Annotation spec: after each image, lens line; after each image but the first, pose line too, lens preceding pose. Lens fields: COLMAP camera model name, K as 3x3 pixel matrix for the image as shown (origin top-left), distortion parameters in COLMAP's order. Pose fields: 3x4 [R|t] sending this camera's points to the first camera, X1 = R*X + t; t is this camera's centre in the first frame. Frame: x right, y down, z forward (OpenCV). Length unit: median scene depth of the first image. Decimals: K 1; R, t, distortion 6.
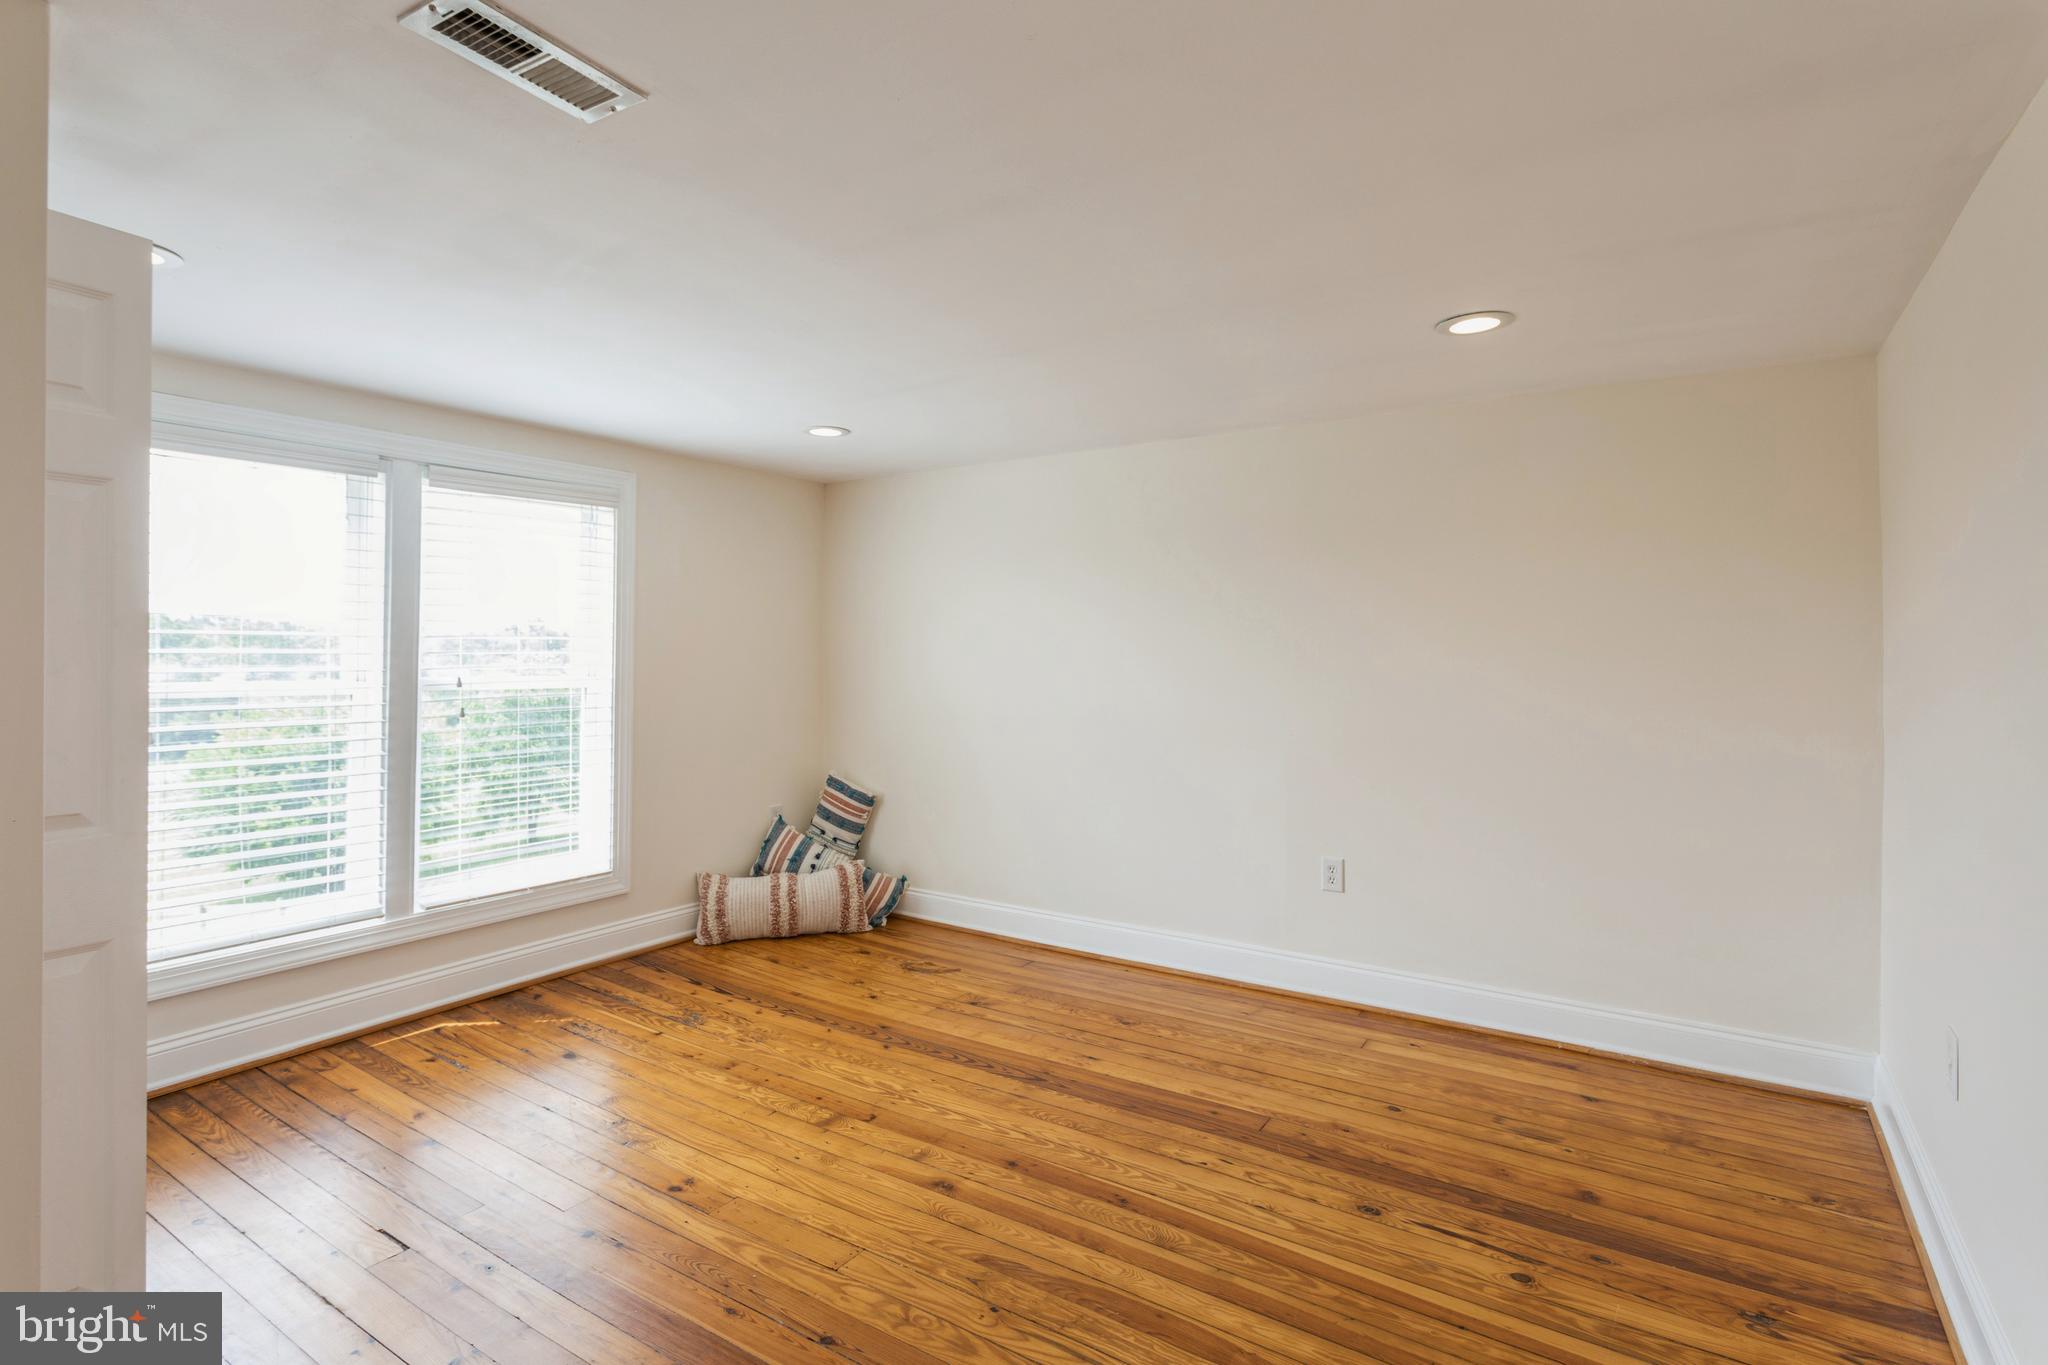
lens RADIAL K [[971.0, 0, 1027.2], [0, 971.0, 672.8], [0, 0, 1]] dist [0.003231, 0.000764]
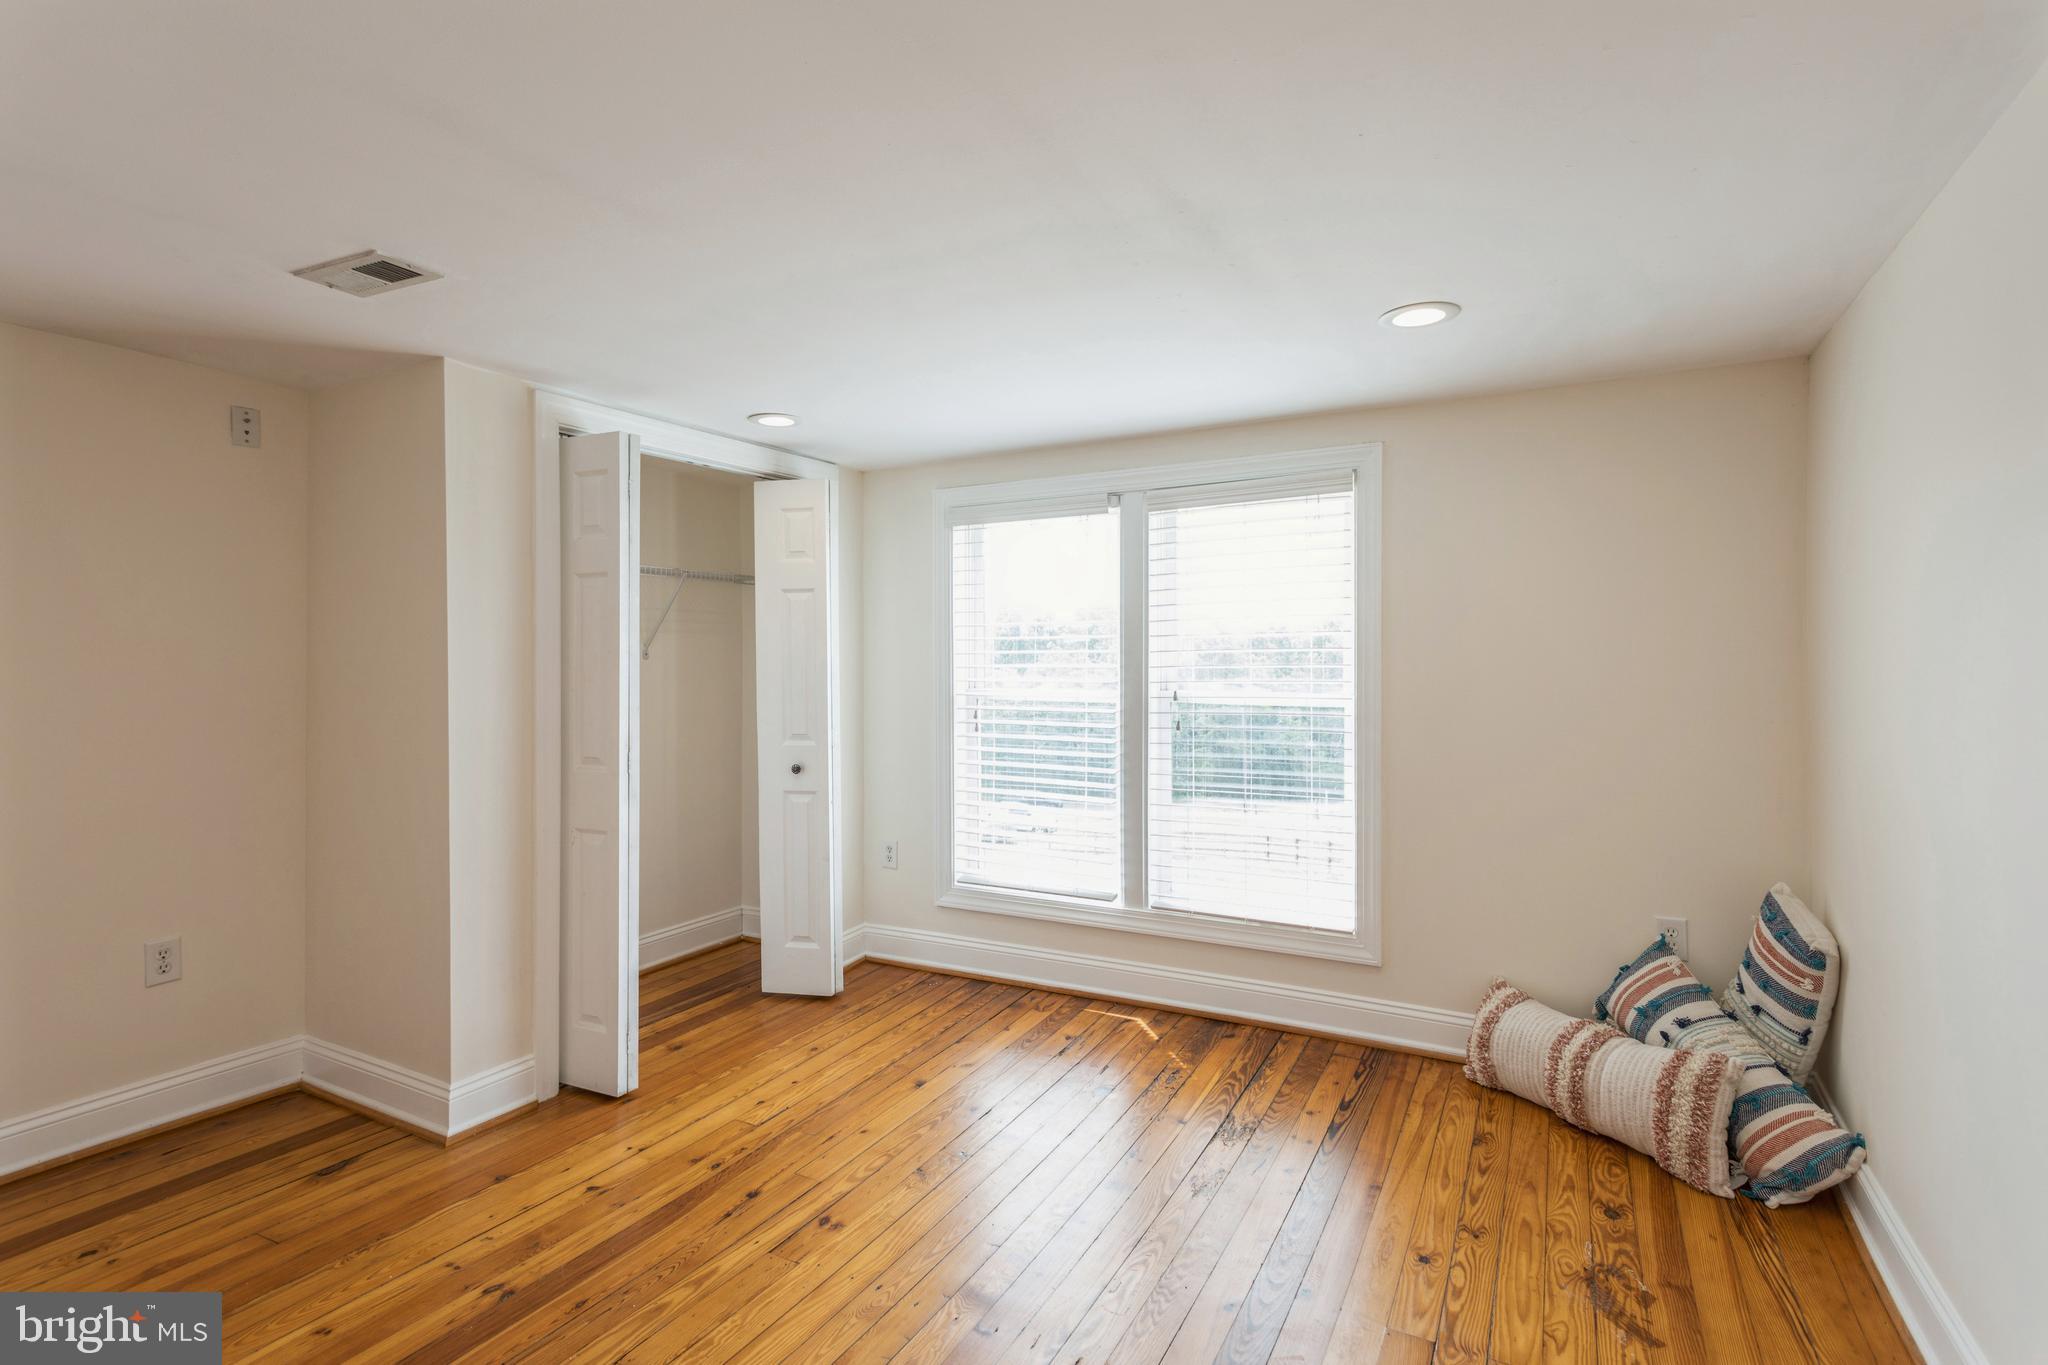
lens RADIAL K [[971.0, 0, 1027.2], [0, 971.0, 672.8], [0, 0, 1]] dist [0.003231, 0.000764]
pose [[0.095283, 0.005396, -0.995436, 0.381562], [-0.017949, 0.999832, 0.003702, -0.013883], [0.995288, 0.017514, 0.095364, 0.678594]]
